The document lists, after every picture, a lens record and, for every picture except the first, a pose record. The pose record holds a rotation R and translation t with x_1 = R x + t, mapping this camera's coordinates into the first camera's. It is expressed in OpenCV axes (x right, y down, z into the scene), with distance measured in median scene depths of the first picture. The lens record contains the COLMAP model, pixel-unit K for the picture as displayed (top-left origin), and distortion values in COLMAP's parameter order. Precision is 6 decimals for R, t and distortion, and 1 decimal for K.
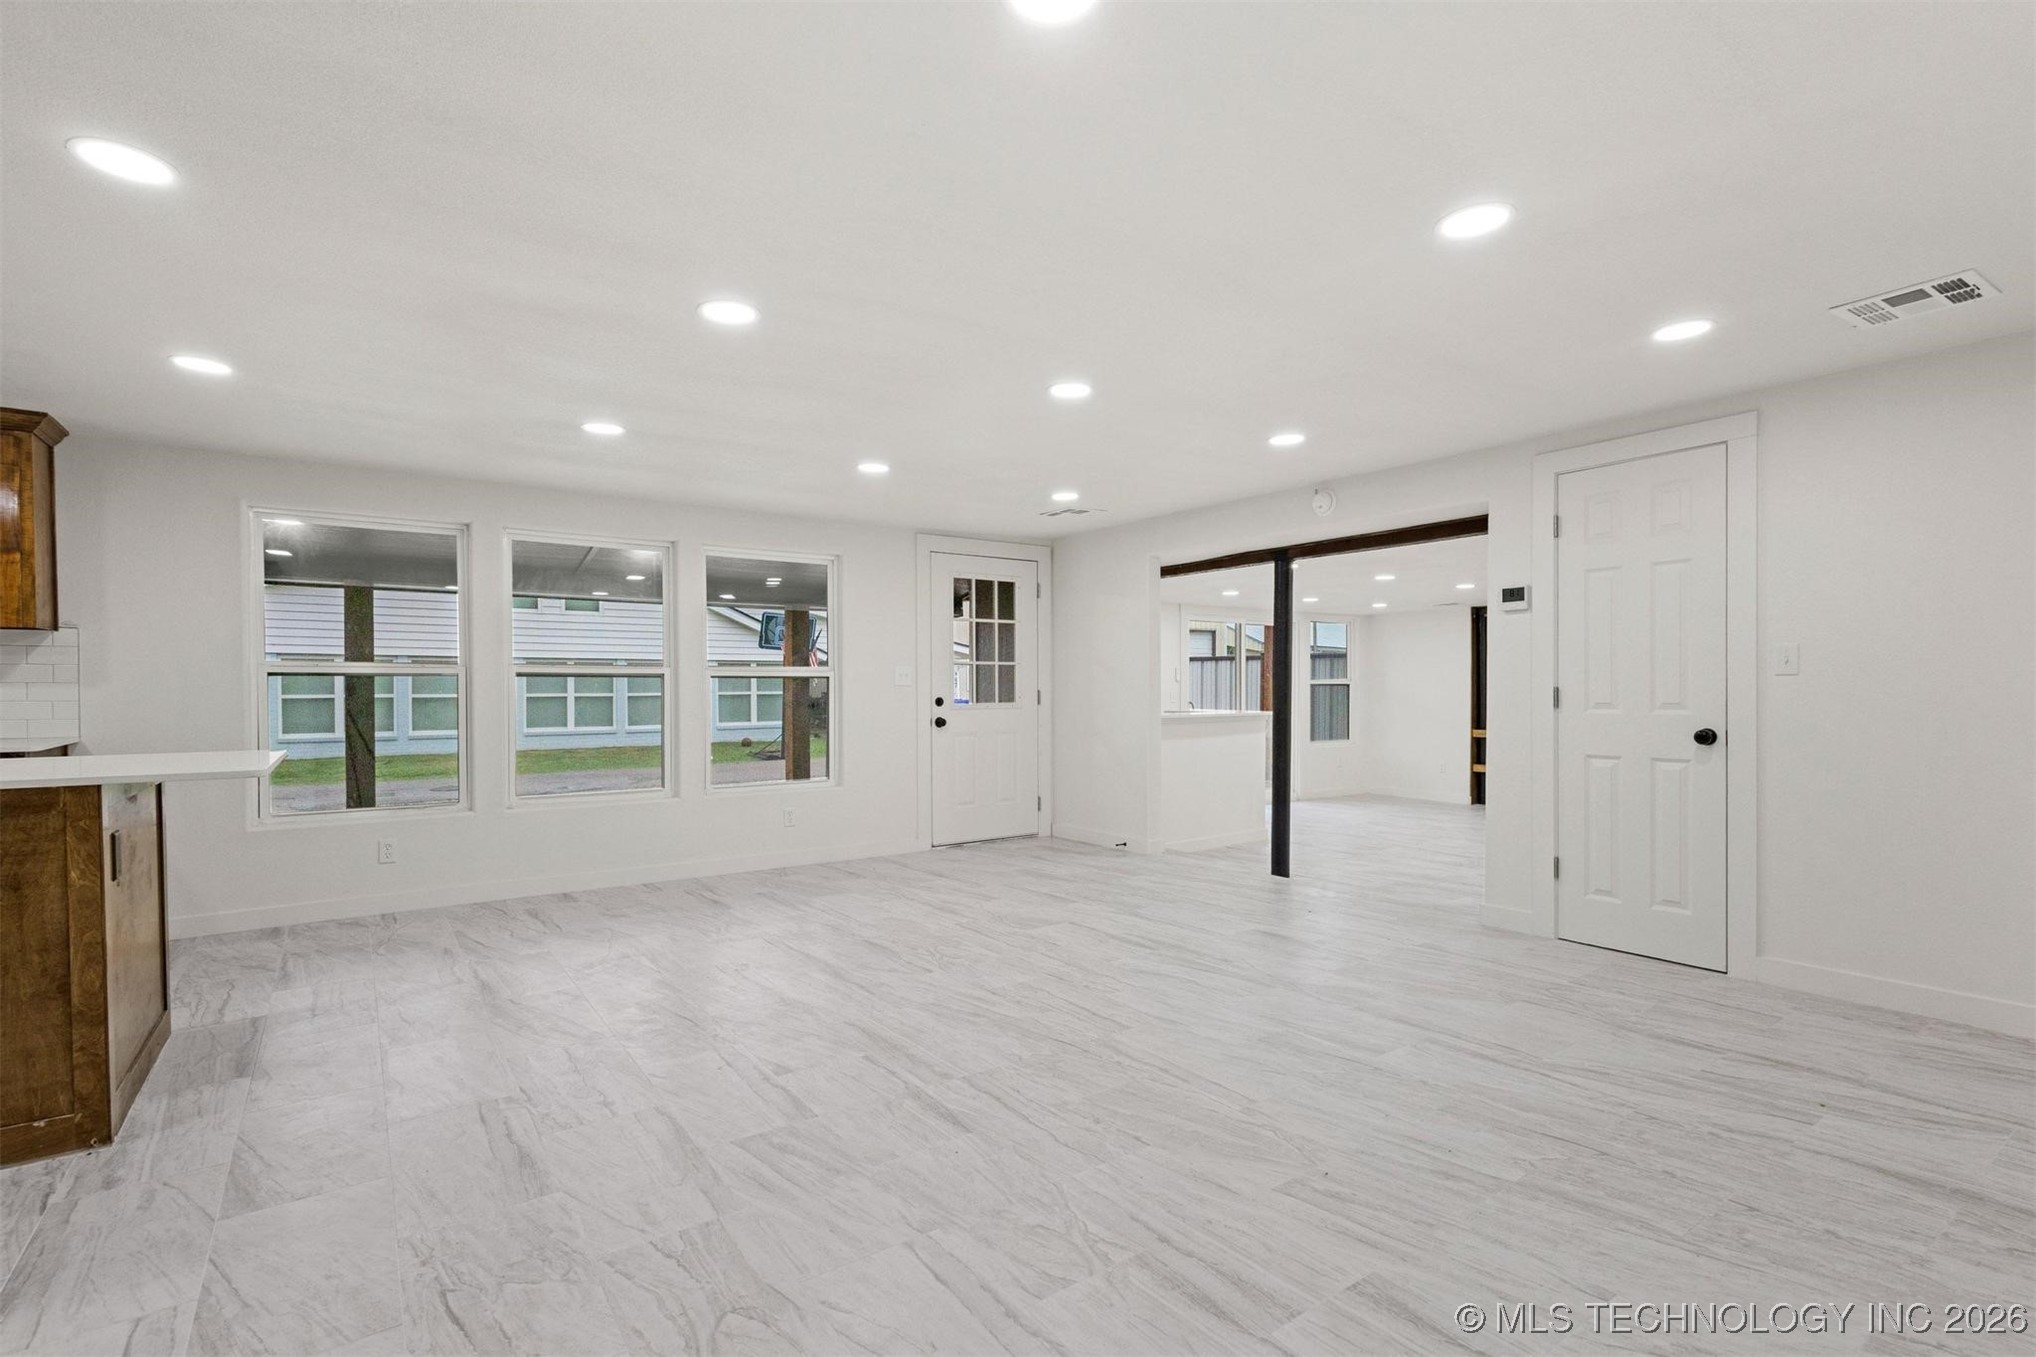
lens RADIAL K [[937.7, 0, 1022.9], [0, 937.7, 690.4], [0, 0, 1]] dist [0.005603, -0.000550]
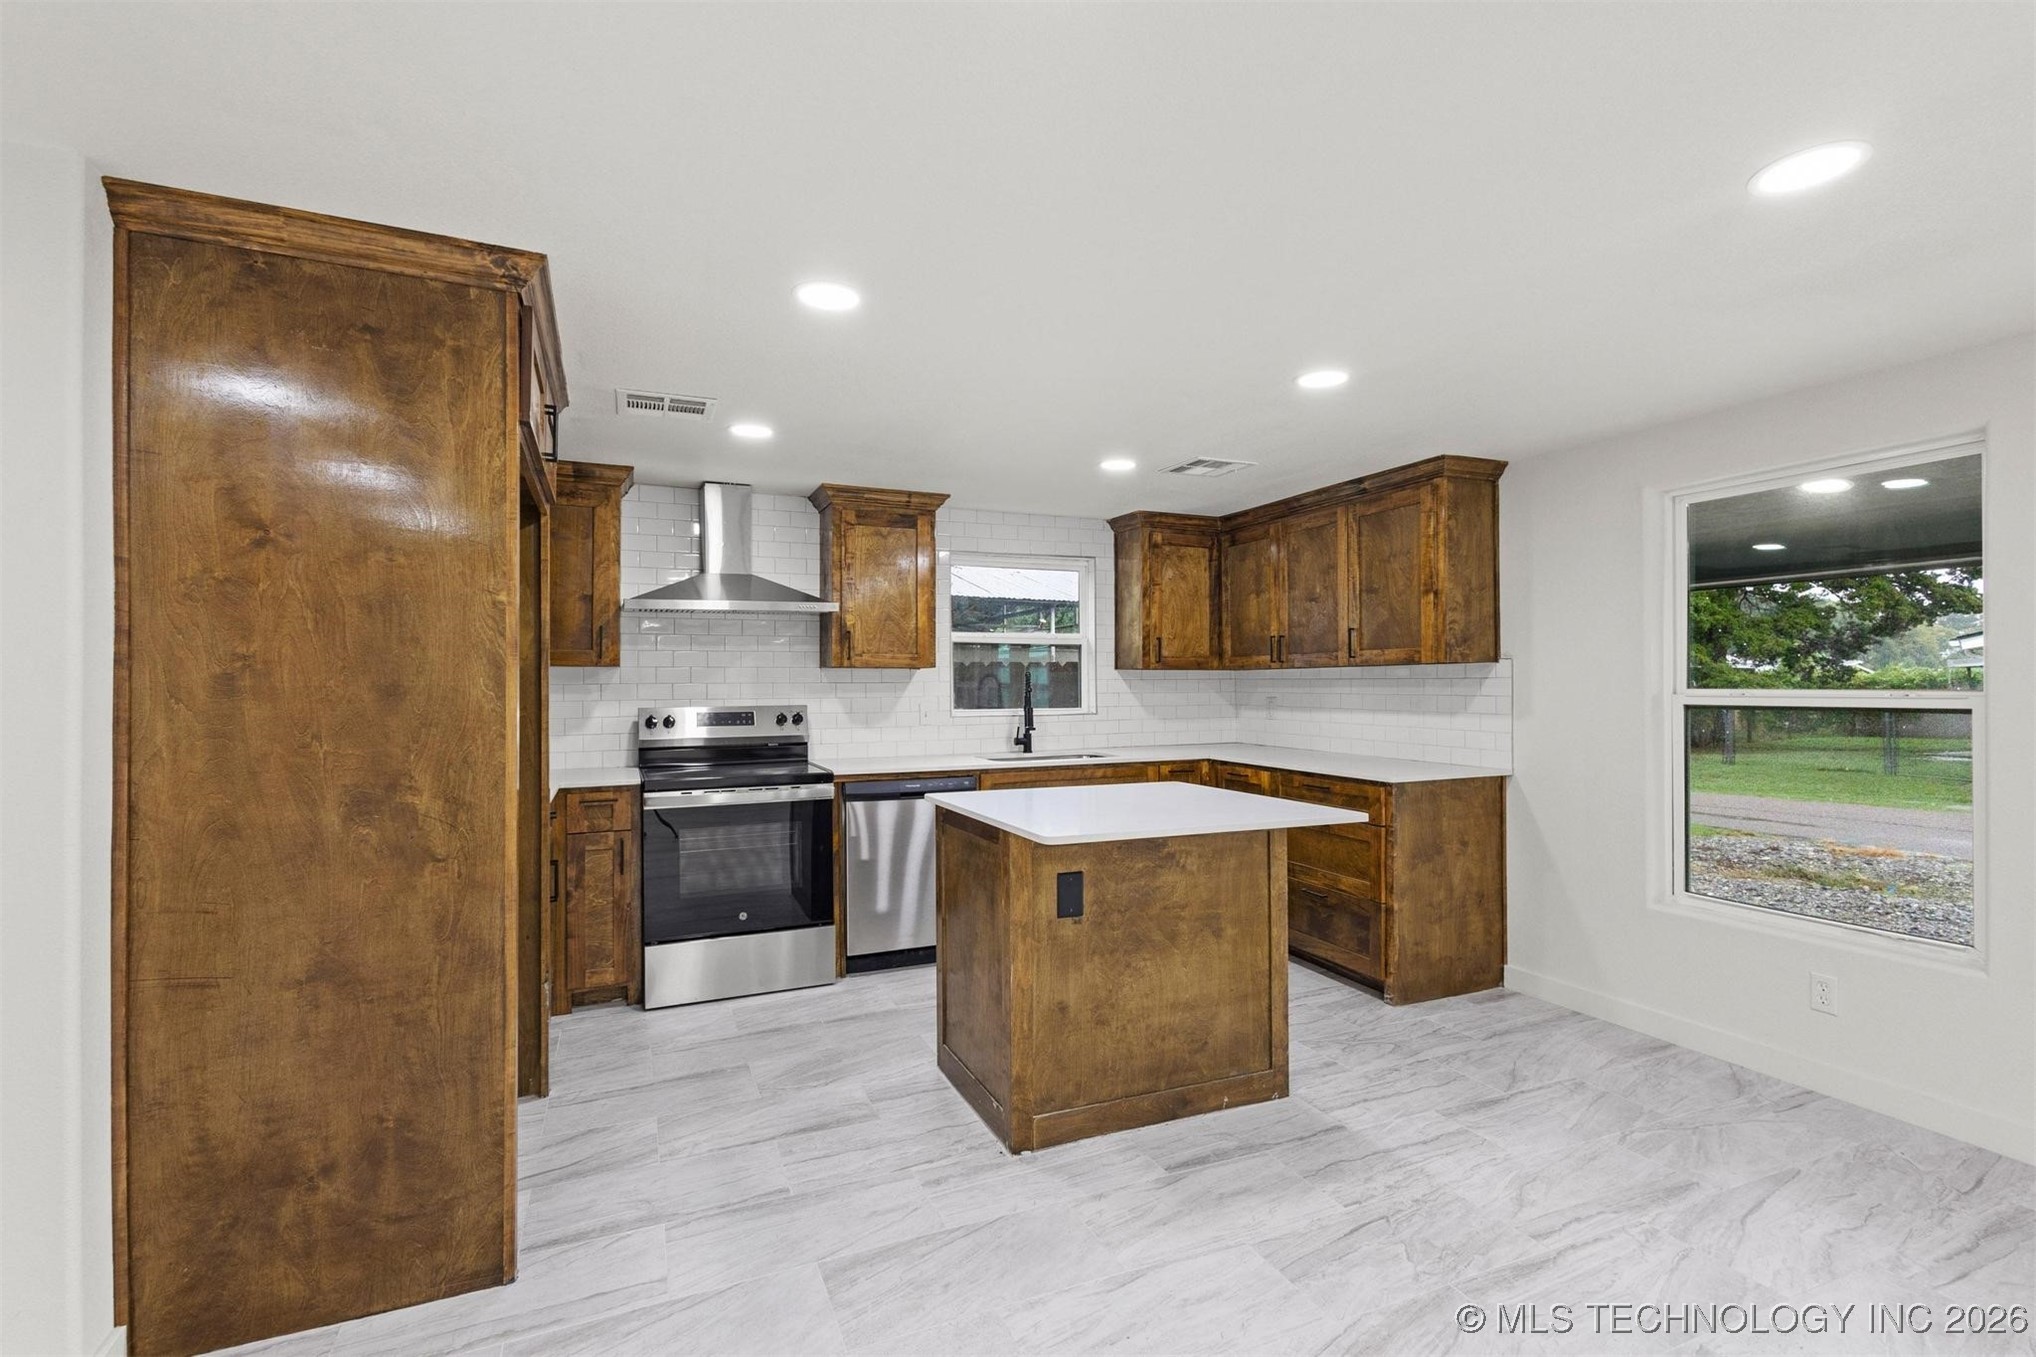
lens RADIAL K [[924.6, 0, 1019.2], [0, 924.6, 682.1], [0, 0, 1]] dist [0.005457, 0.000094]
pose [[-0.220808, -0.002180, -0.975315, 0.065305], [0.000597, 0.999997, -0.002371, -0.051483], [0.975317, -0.001106, -0.220806, 0.918541]]
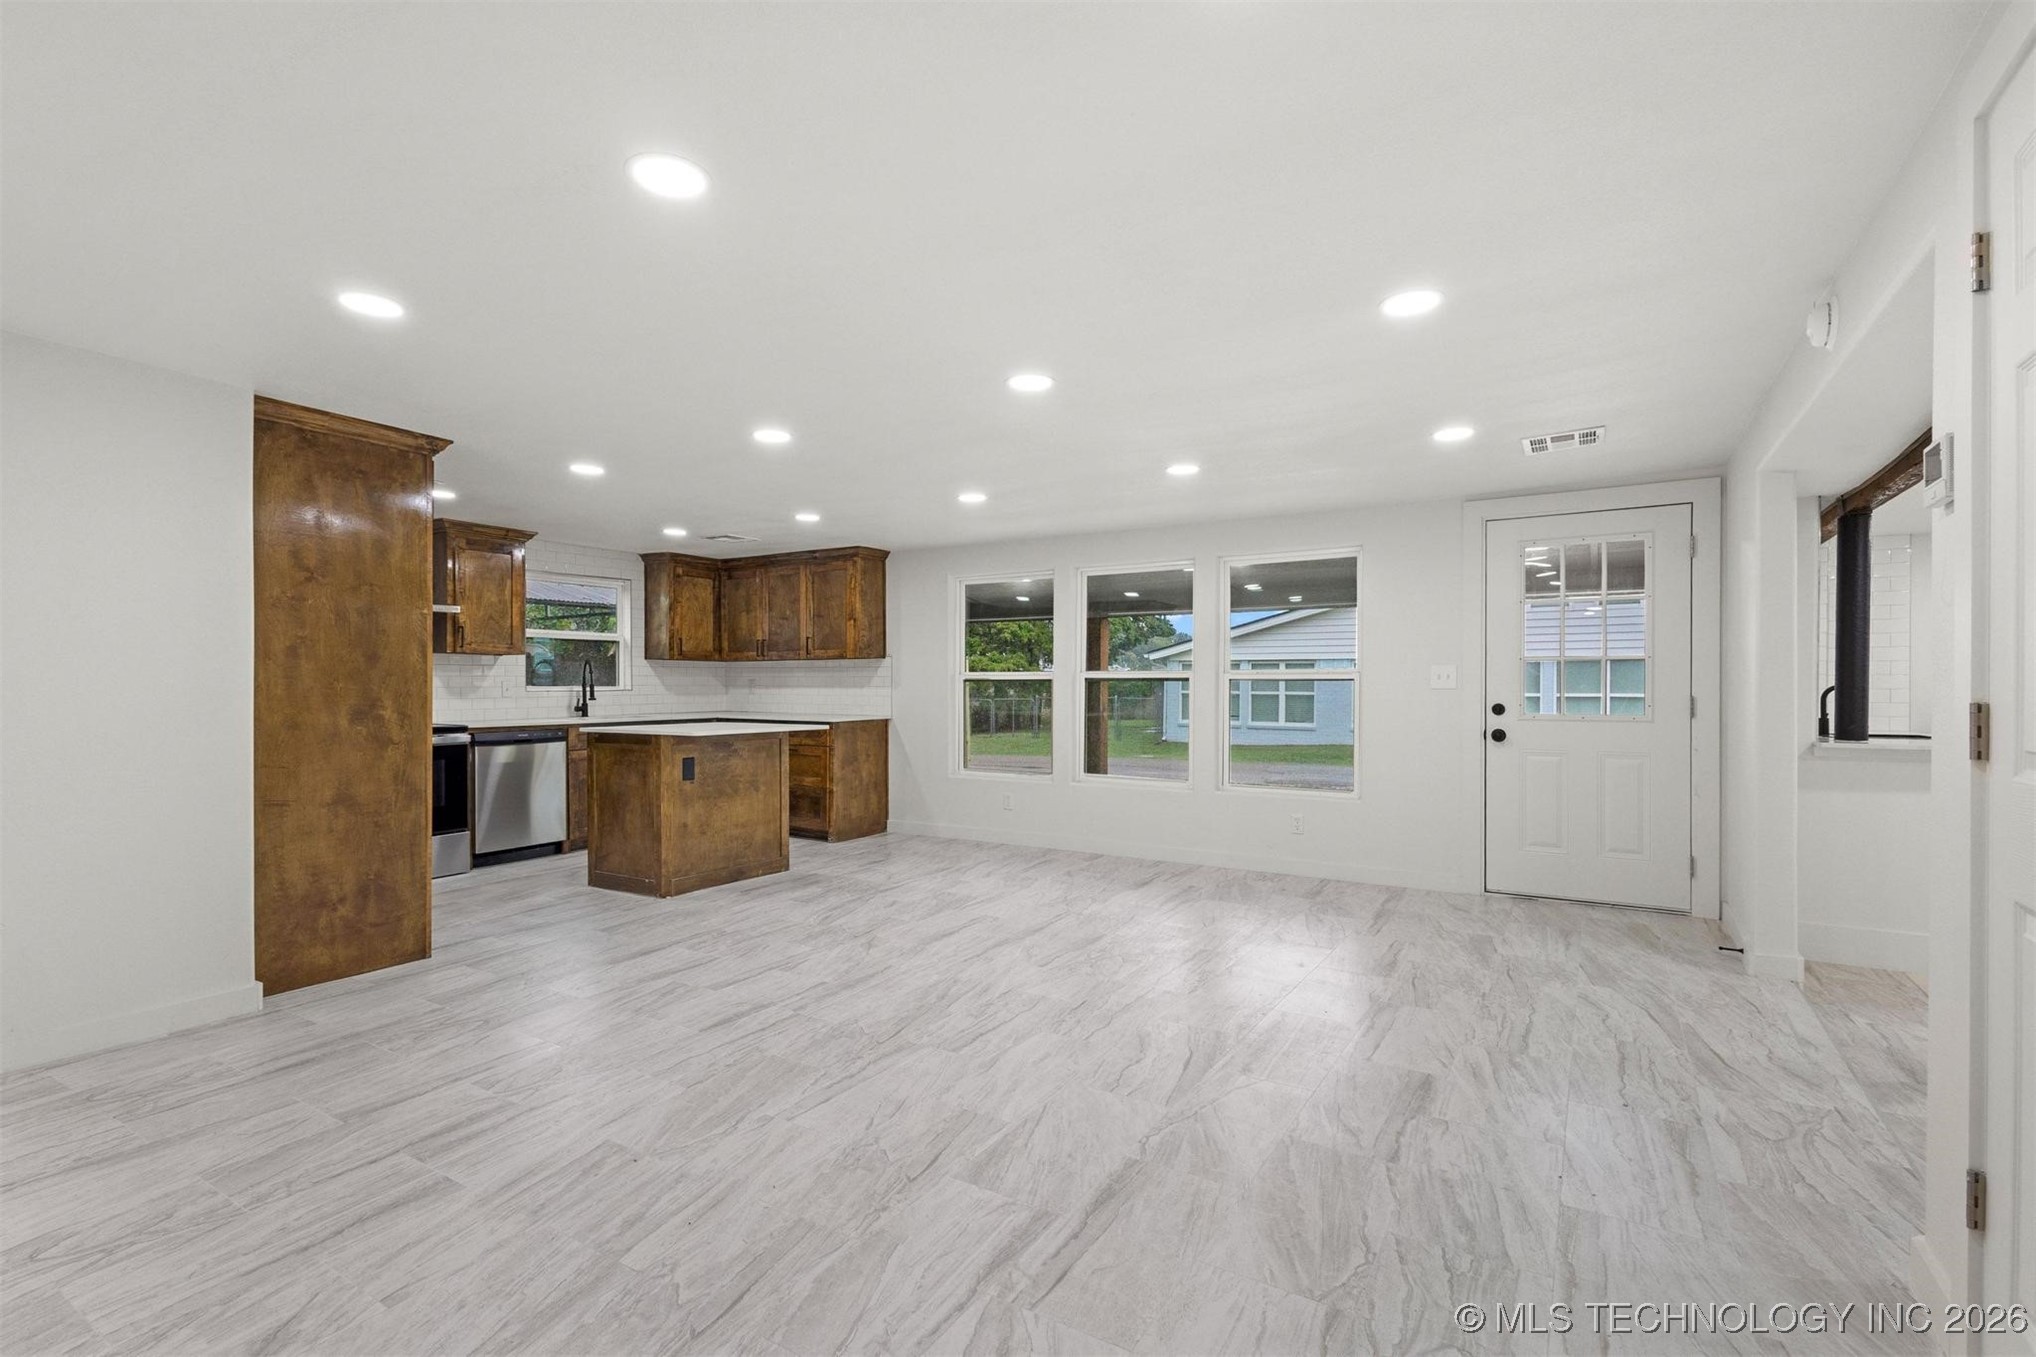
lens RADIAL K [[937.7, 0, 1022.9], [0, 937.7, 690.4], [0, 0, 1]] dist [0.005603, -0.000550]
pose [[0.383653, 0.005386, -0.923461, 1.009088], [-0.003335, 0.999985, 0.004447, -0.012117], [0.923471, 0.001374, 0.383666, 0.689651]]
